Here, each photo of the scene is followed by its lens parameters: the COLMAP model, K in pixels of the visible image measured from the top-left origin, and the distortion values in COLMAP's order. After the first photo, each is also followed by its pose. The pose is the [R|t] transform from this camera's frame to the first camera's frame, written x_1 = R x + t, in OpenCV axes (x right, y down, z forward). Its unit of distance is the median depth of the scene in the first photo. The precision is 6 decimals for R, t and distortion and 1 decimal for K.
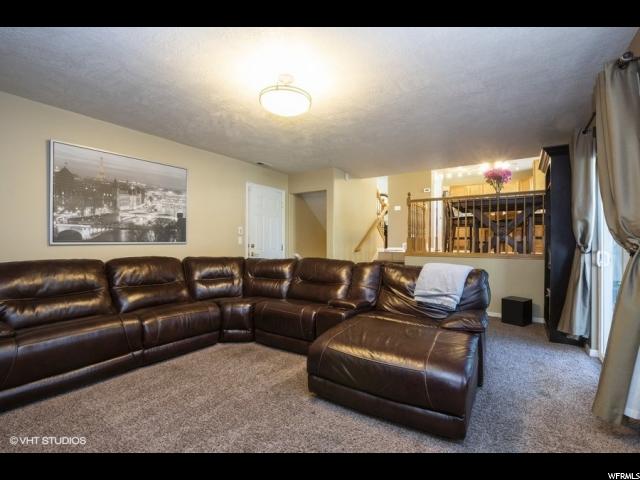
lens RADIAL K [[289.2, 0, 323.5], [0, 289.2, 242.3], [0, 0, 1]] dist [-0.025860, 0.000435]
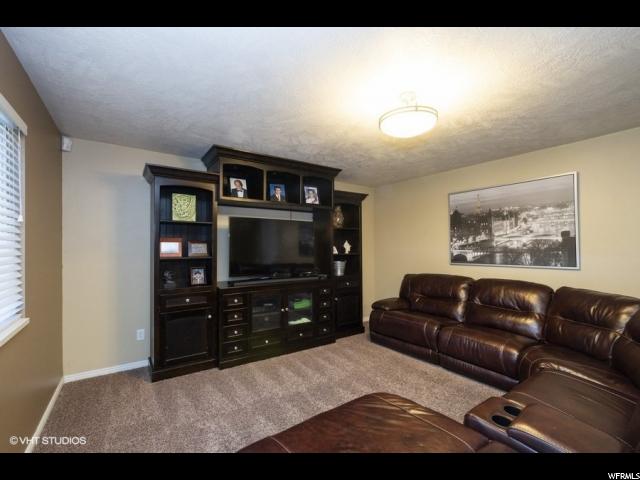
lens RADIAL K [[289.2, 0, 323.7], [0, 289.2, 241.2], [0, 0, 1]] dist [-0.025860, 0.000435]
pose [[-0.362061, -0.021078, -0.931916, 0.559864], [0.000193, 0.999743, -0.022687, -0.063891], [0.932154, -0.008394, -0.361964, 0.755014]]
